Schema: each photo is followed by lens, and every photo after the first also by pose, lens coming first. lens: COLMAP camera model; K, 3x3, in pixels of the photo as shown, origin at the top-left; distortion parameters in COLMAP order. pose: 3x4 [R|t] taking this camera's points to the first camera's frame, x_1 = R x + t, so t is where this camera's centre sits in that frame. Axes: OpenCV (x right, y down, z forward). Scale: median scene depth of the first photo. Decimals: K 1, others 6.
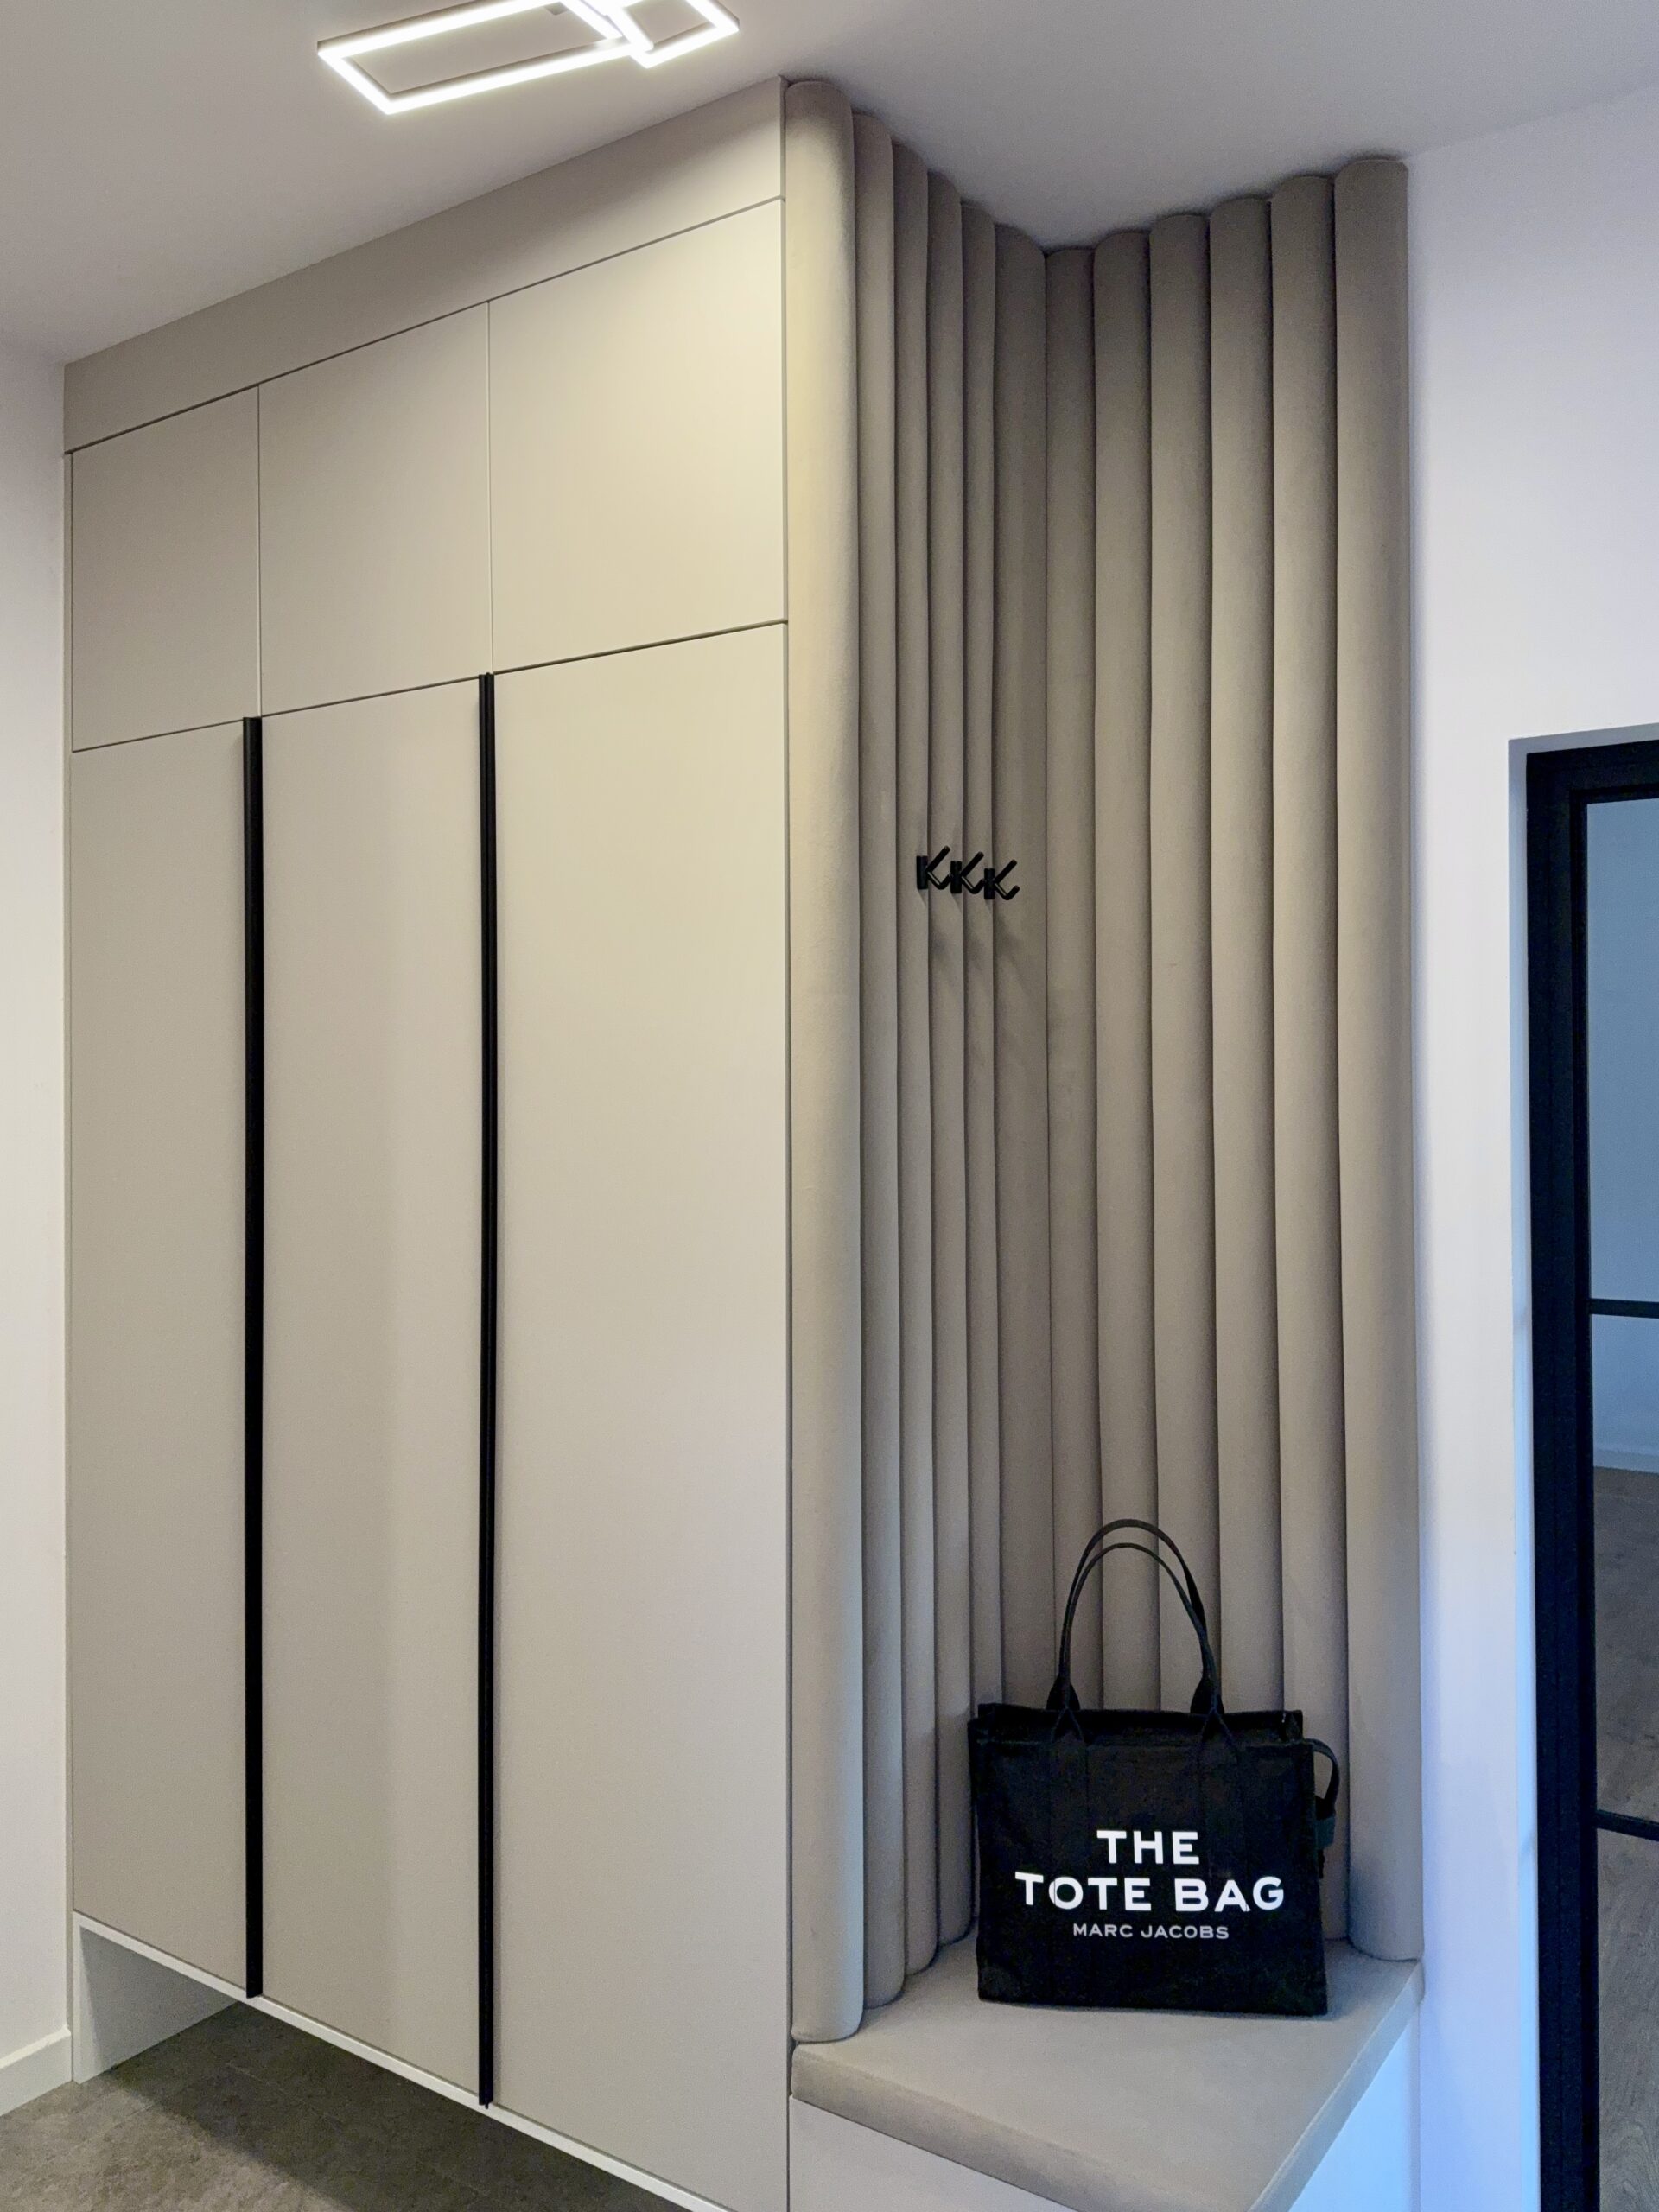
lens RADIAL K [[1531.3, 0, 829.5], [0, 1531.3, 1106.0], [0, 0, 1]] dist [0.001535, 0.000544]
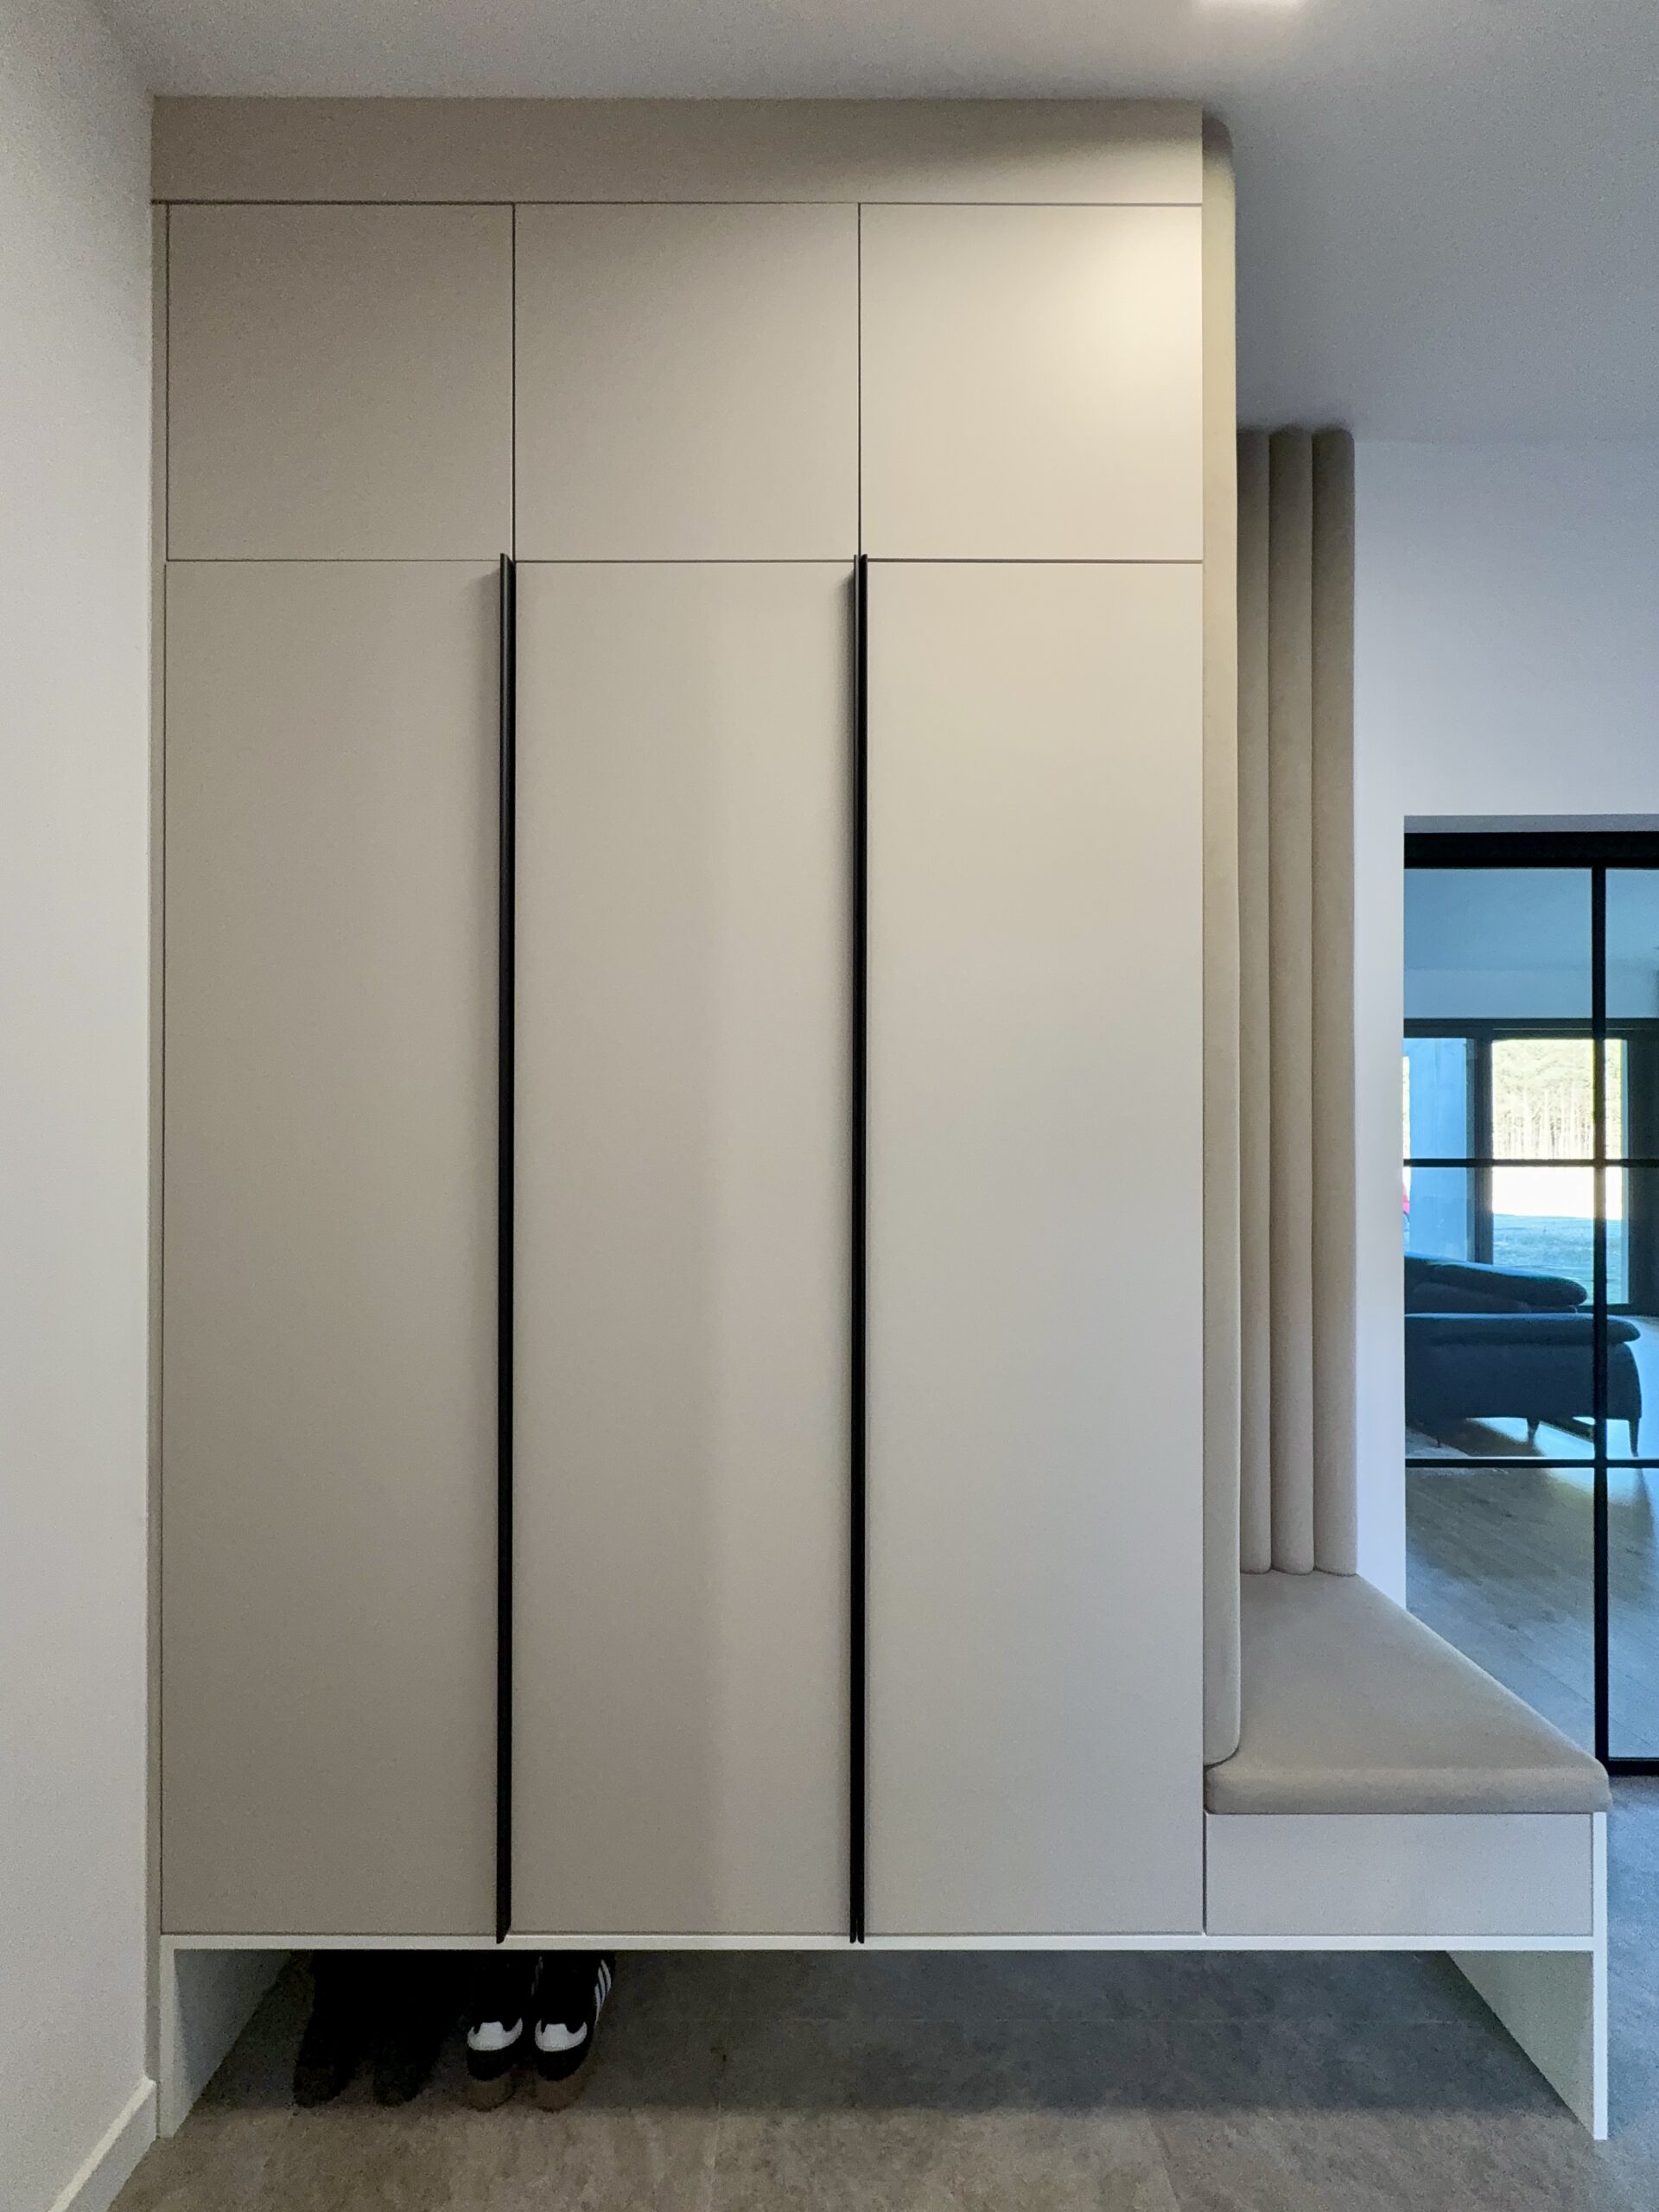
lens RADIAL K [[886.3, 0, 835.1], [0, 886.3, 1136.3], [0, 0, 1]] dist [0.000324, -0.000044]
pose [[0.851257, 0.006519, 0.524708, -0.485019], [-0.004756, 0.999978, -0.004706, 0.099269], [-0.524727, 0.001511, 0.851269, 0.437019]]
